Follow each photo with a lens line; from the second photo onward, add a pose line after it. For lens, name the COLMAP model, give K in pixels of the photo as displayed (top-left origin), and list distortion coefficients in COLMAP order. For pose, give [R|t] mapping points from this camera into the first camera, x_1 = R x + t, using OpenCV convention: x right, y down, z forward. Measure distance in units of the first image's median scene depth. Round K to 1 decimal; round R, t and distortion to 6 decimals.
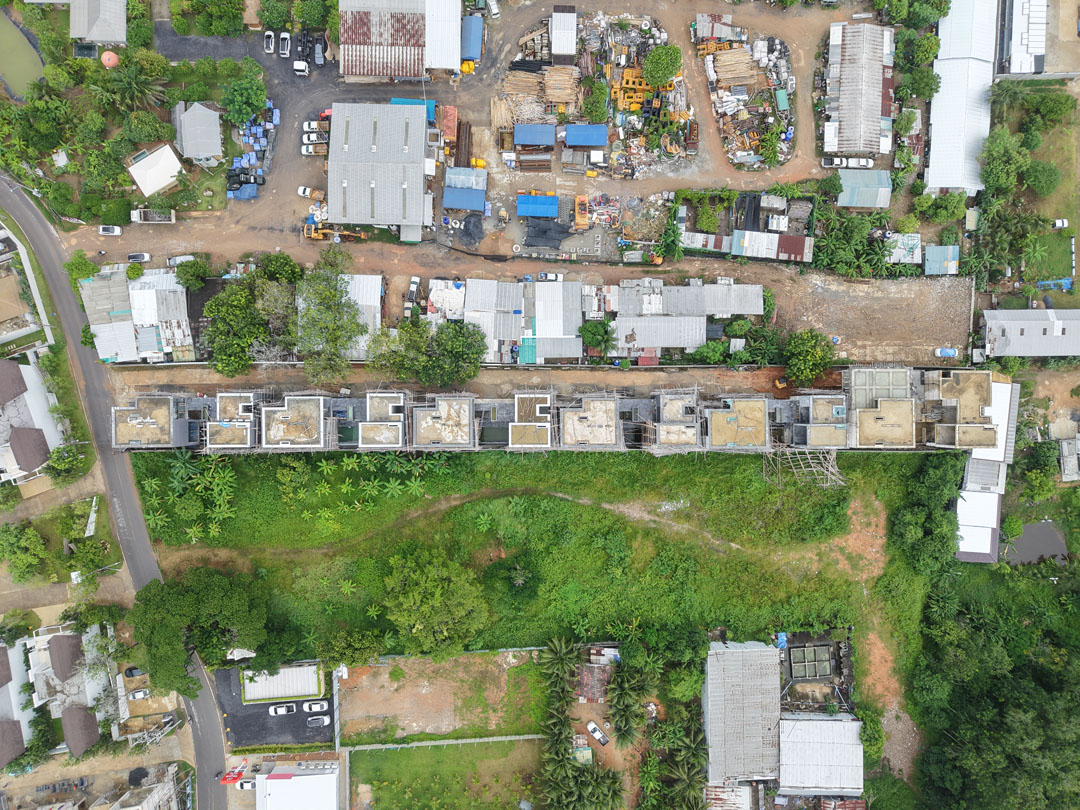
lens RADIAL K [[746.8, 0, 537.0], [0, 746.8, 406.8], [0, 0, 1]] dist [0.016613, -0.011986]
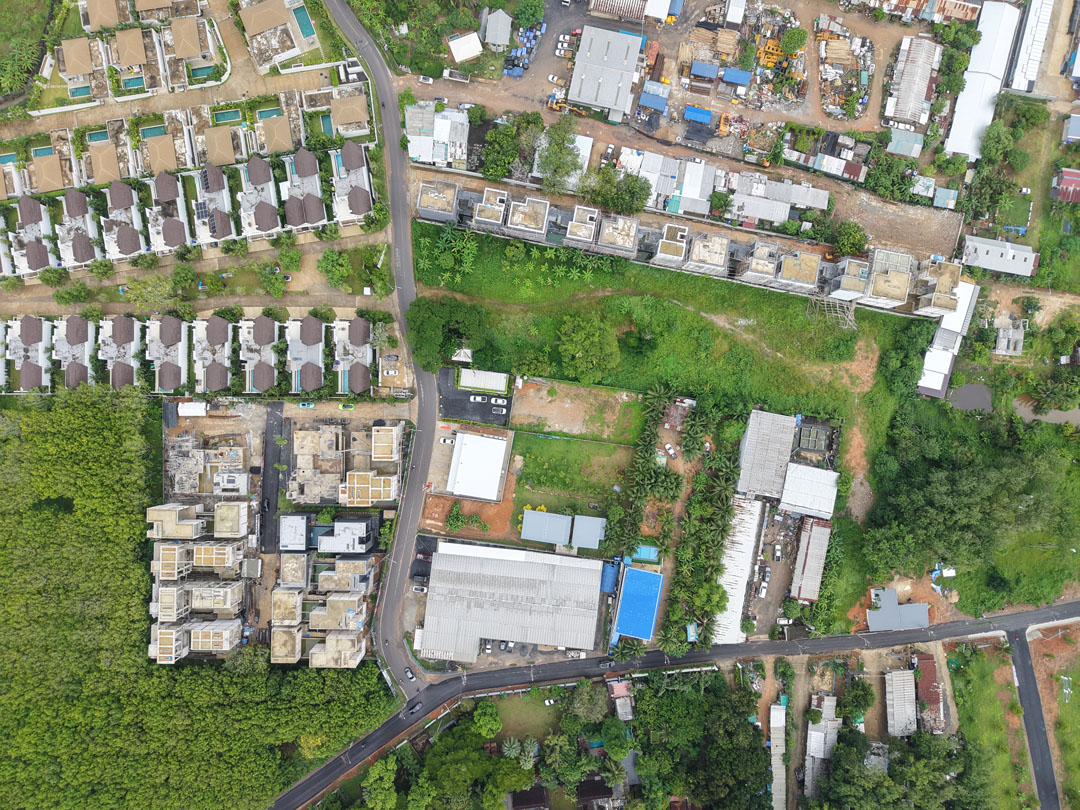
lens RADIAL K [[746.8, 0, 534.1], [0, 746.8, 408.3], [0, 0, 1]] dist [0.016613, -0.011986]
pose [[0.981920, 0.189238, -0.004622, -0.212327], [-0.189255, 0.981921, -0.003694, 0.405821], [0.003839, 0.004502, 0.999982, -0.566655]]
